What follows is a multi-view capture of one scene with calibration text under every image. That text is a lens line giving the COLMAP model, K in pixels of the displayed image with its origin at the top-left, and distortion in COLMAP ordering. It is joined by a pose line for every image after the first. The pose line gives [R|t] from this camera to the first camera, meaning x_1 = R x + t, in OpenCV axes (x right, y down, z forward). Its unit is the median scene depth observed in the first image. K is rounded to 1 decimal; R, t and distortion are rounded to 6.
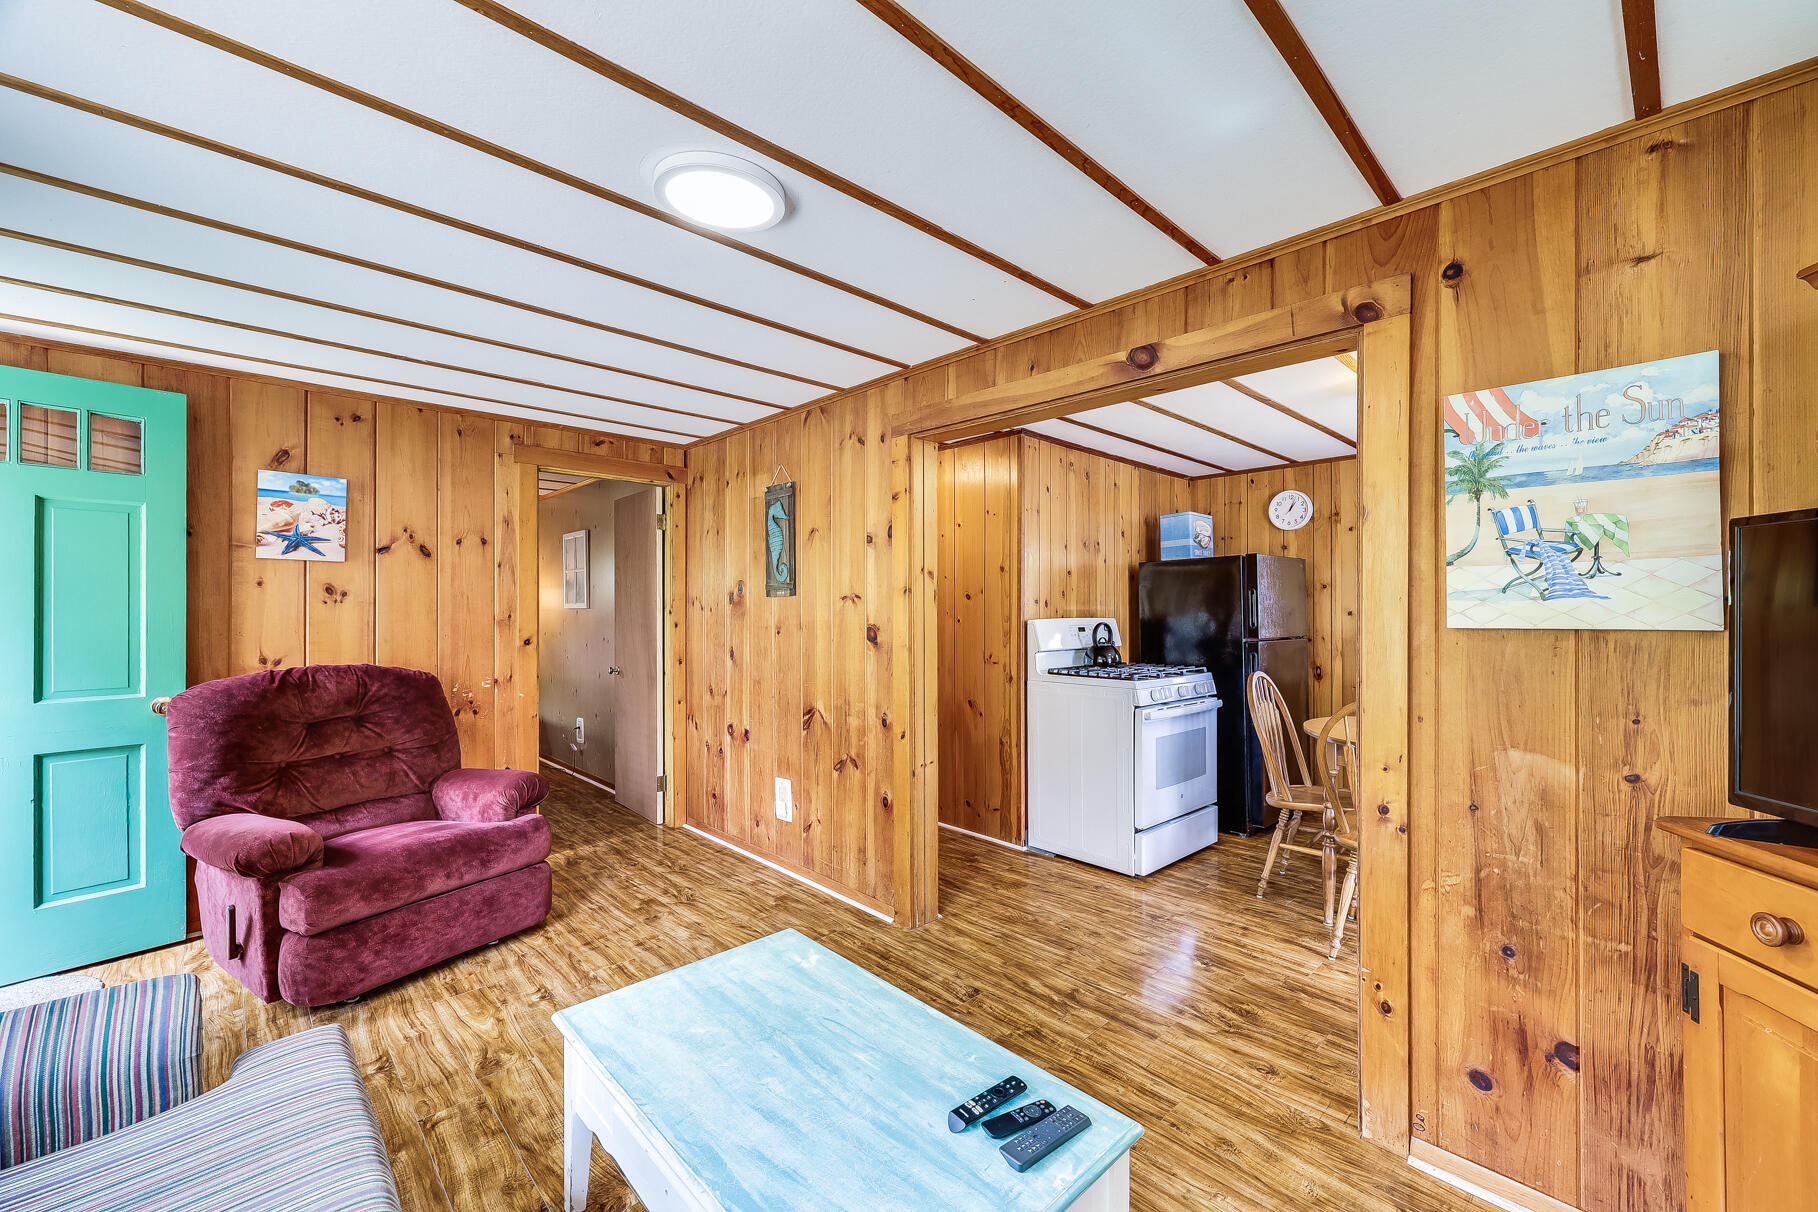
lens RADIAL K [[728.8, 0, 917.5], [0, 728.8, 605.0], [0, 0, 1]] dist [-0.000009, 0.000125]
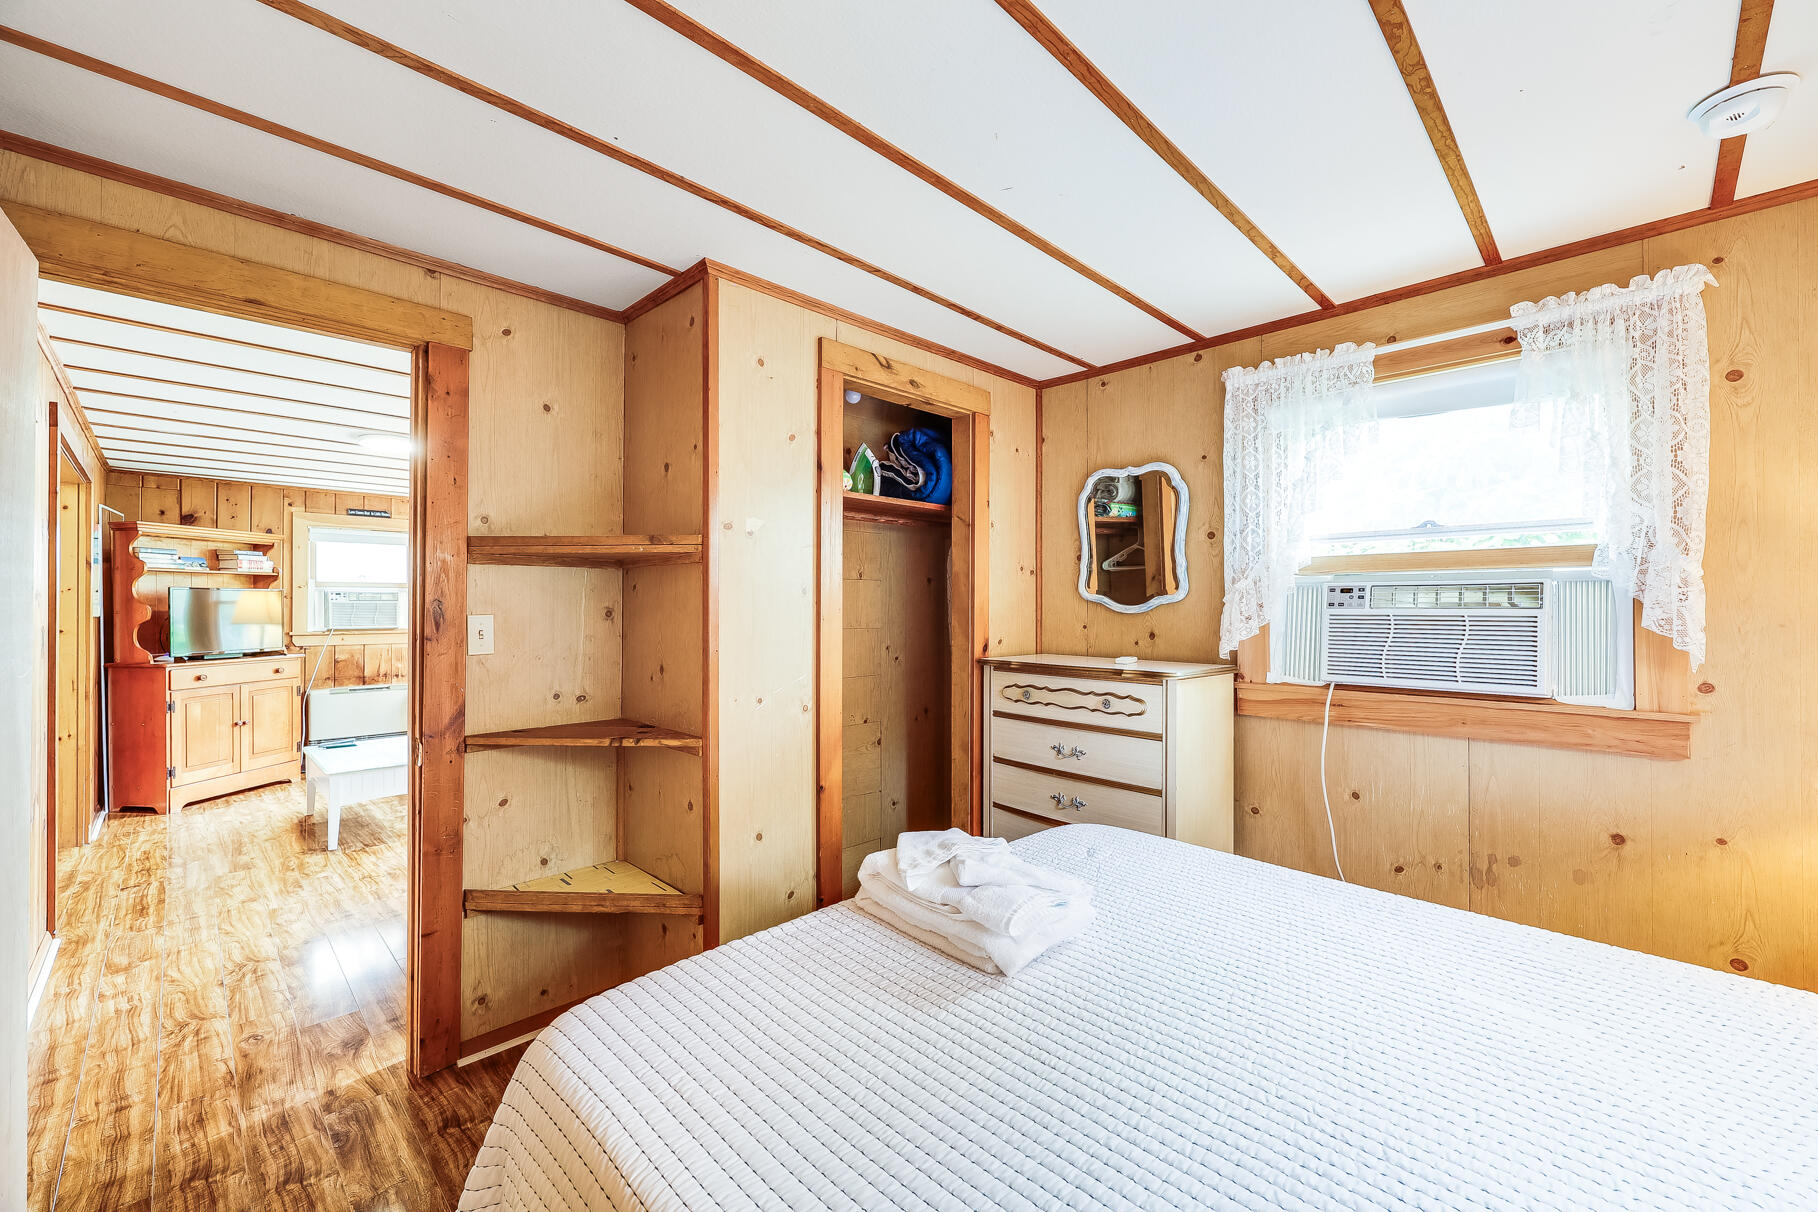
lens RADIAL K [[737.2, 0, 914.0], [0, 737.2, 604.6], [0, 0, 1]] dist [0.003068, 0.000073]
pose [[-0.999873, 0.000702, -0.015930, -0.989629], [0.000870, 0.999945, -0.010497, 0.008737], [0.015921, -0.010509, -0.999818, 1.736195]]
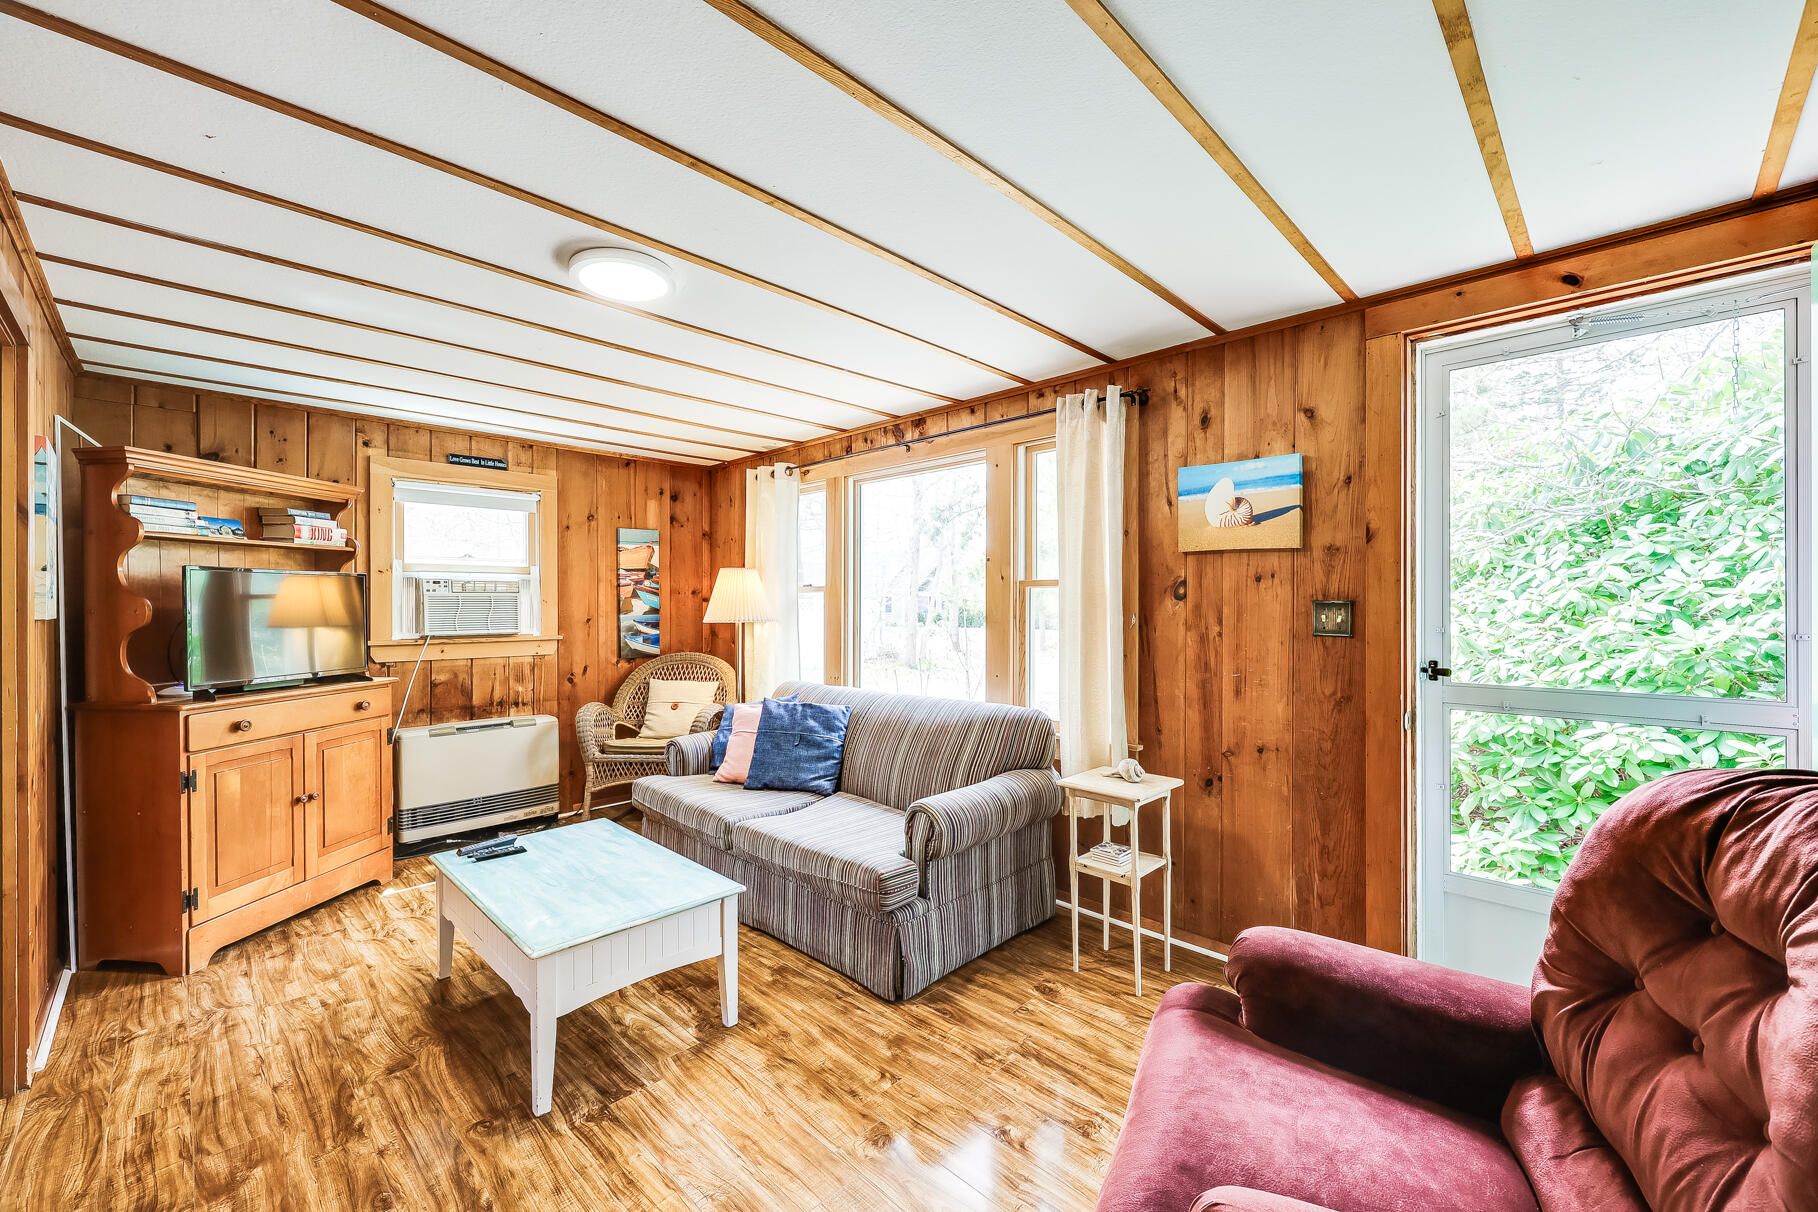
lens RADIAL K [[728.8, 0, 917.5], [0, 728.8, 605.0], [0, 0, 1]] dist [-0.000009, 0.000125]
pose [[-0.999616, 0.000743, -0.027705, -0.362840], [0.000899, 0.999984, -0.005615, 0.006359], [0.027700, -0.005638, -0.999600, 1.112693]]
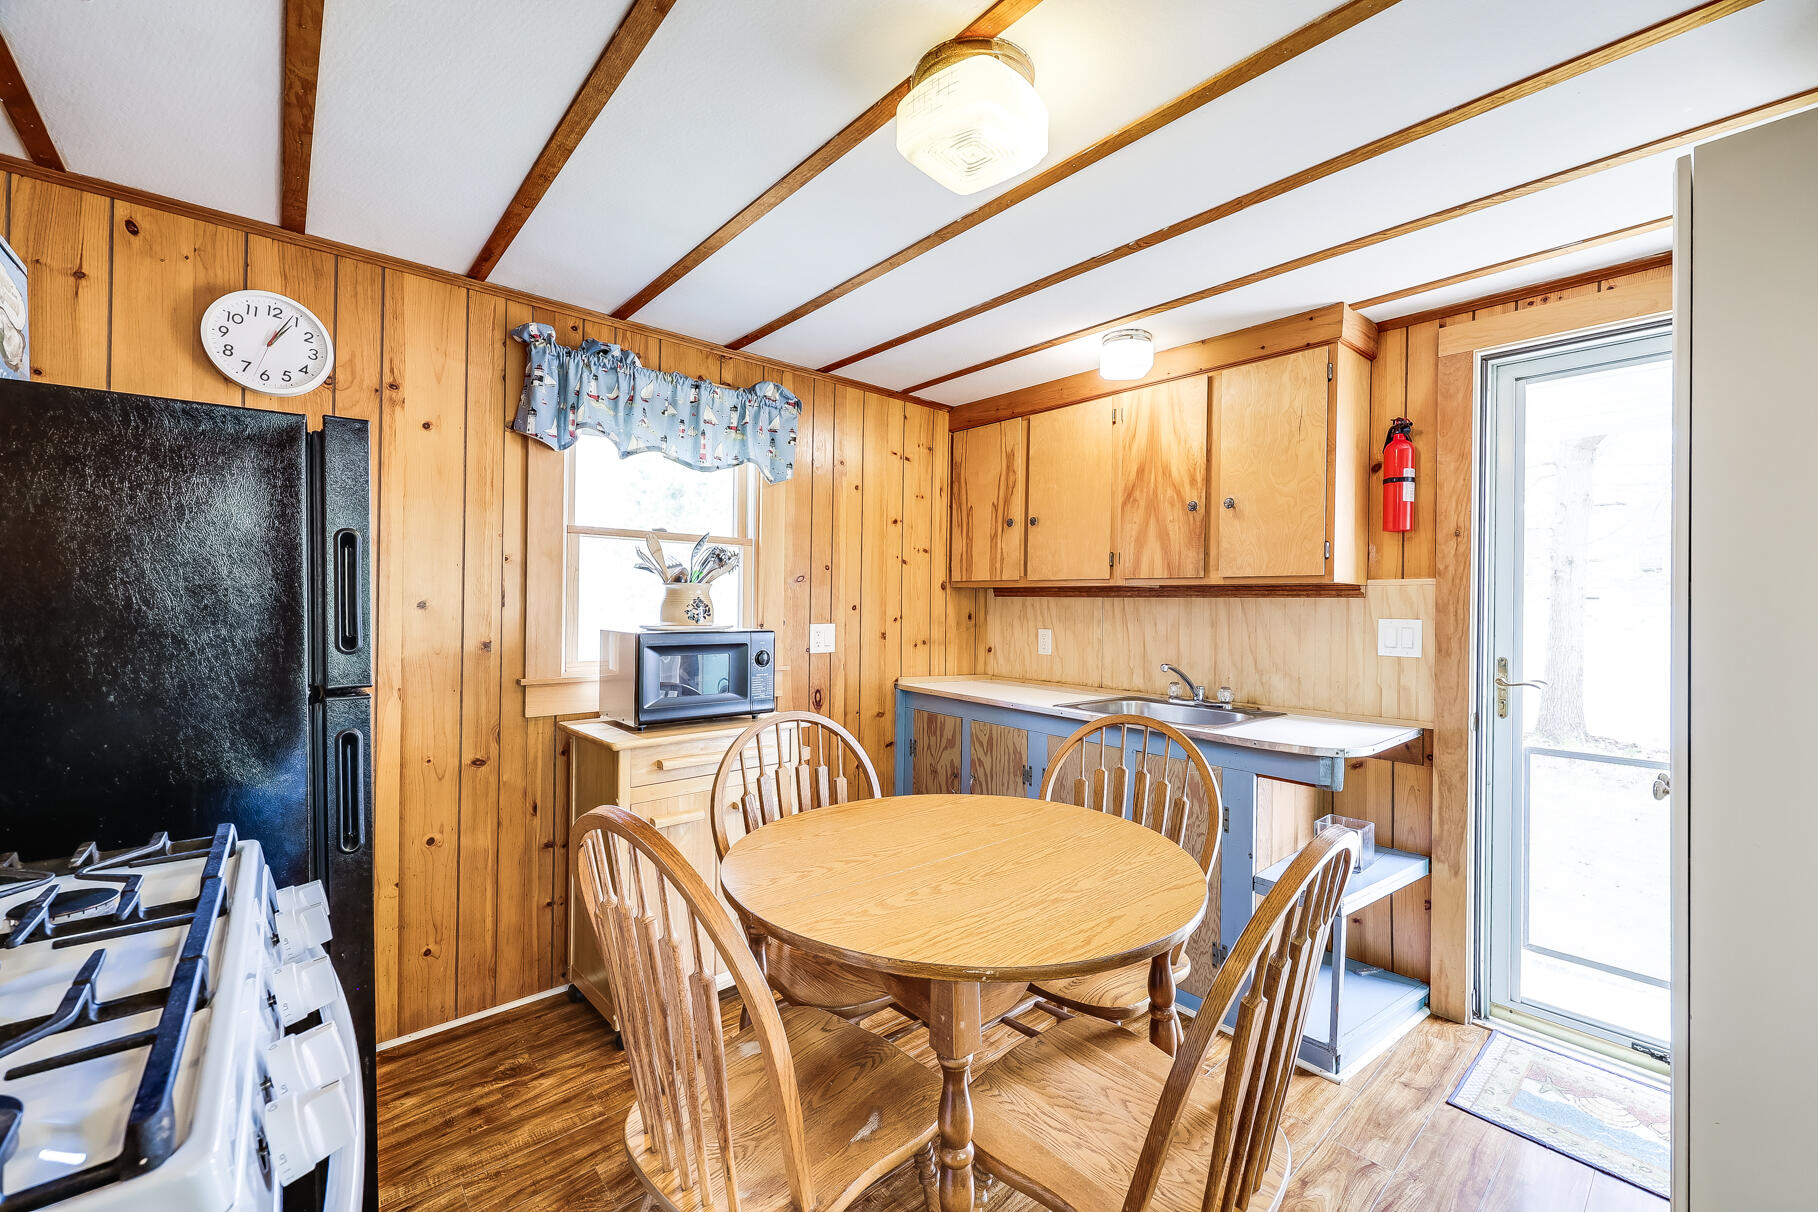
lens RADIAL K [[737.2, 0, 914.0], [0, 737.2, 604.6], [0, 0, 1]] dist [0.003068, 0.000073]
pose [[0.039986, 0.002808, 0.999196, 0.177423], [-0.017677, 0.999842, -0.002103, 0.008545], [-0.999044, -0.017579, 0.040029, 0.895334]]
